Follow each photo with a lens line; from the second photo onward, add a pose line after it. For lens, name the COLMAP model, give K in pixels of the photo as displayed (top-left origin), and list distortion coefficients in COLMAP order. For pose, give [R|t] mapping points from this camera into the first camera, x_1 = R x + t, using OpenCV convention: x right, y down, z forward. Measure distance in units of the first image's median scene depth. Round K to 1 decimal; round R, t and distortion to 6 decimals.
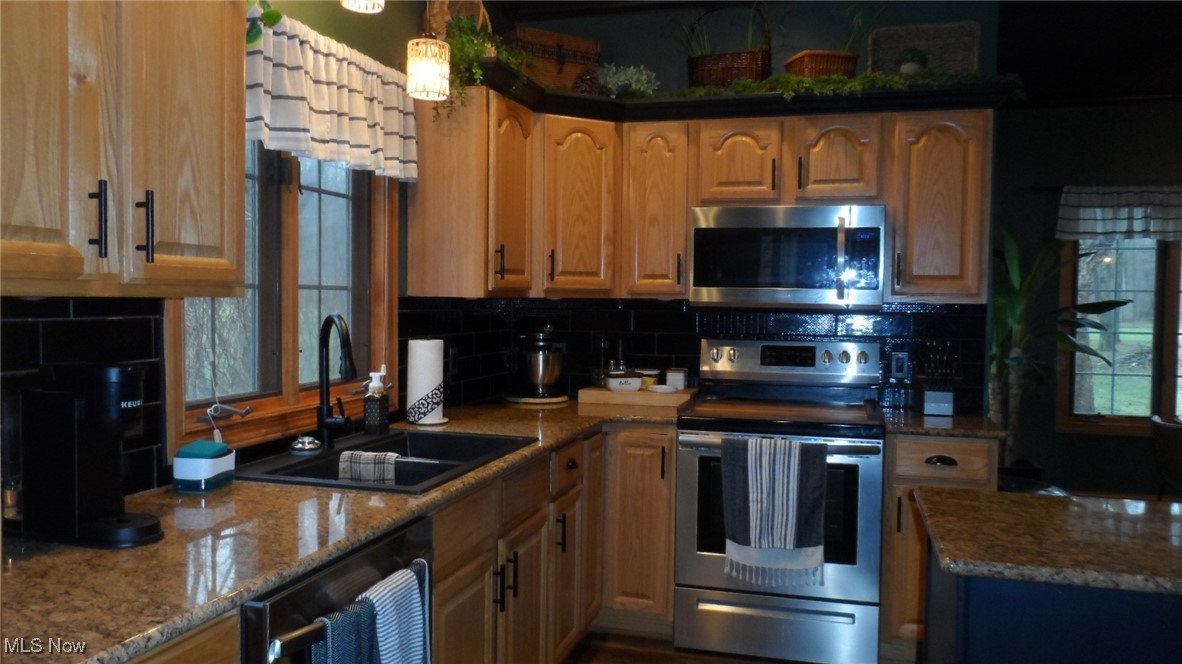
lens RADIAL K [[902.1, 0, 588.1], [0, 902.1, 332.7], [0, 0, 1]] dist [-0.001884, 0.004647]
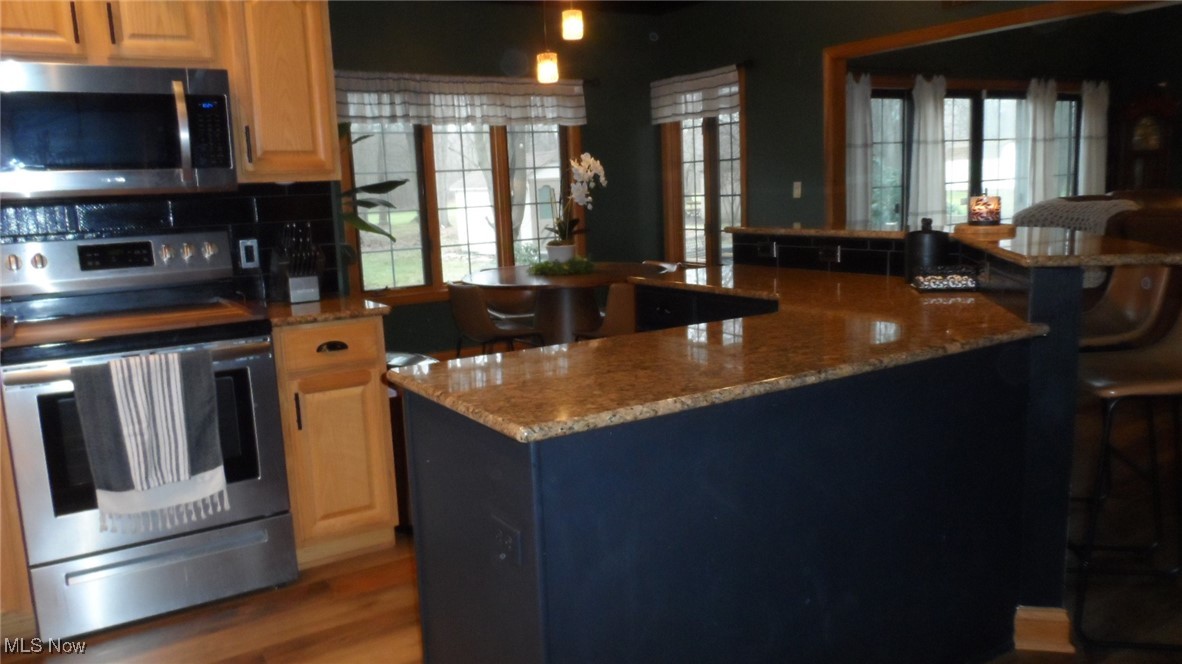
lens RADIAL K [[902.1, 0, 593.2], [0, 902.1, 330.9], [0, 0, 1]] dist [-0.001884, 0.004647]
pose [[0.674909, -0.156277, 0.721162, -0.094981], [0.076033, 0.986842, 0.142693, 0.009754], [-0.733973, -0.041473, 0.677911, 0.136970]]
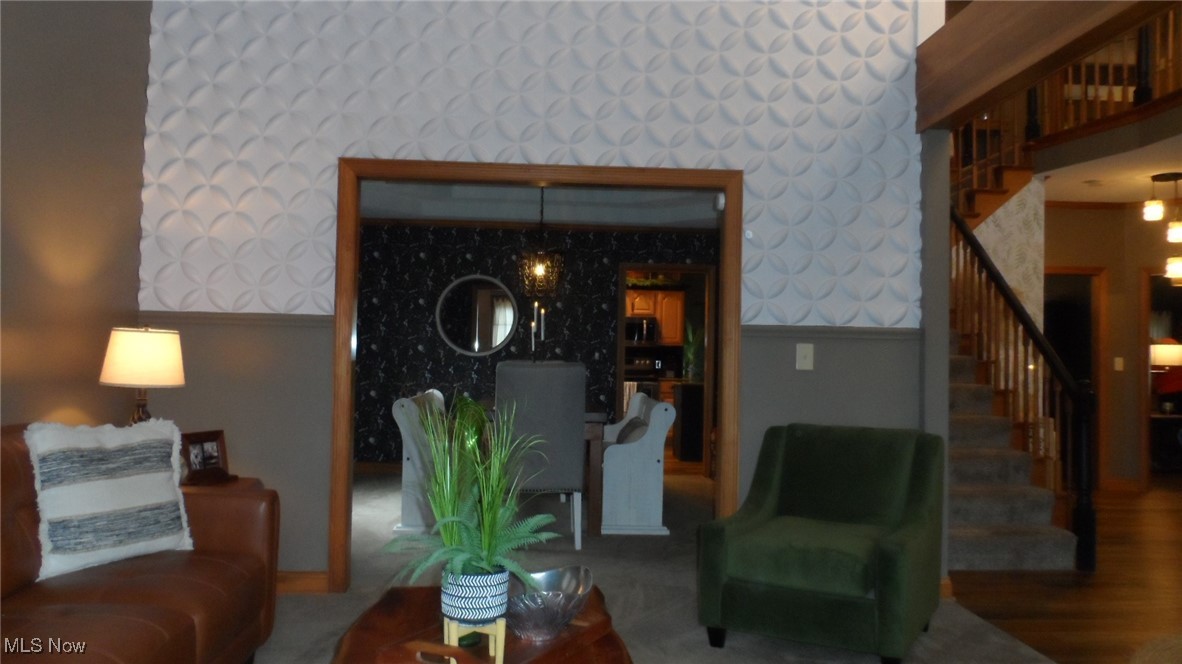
lens RADIAL K [[902.1, 0, 591.6], [0, 902.1, 329.9], [0, 0, 1]] dist [-0.001884, 0.004647]
pose [[0.947140, 0.019310, 0.320239, -1.029840], [0.001304, 0.997947, -0.064030, 0.135427], [-0.320818, 0.061063, 0.945171, -2.237497]]
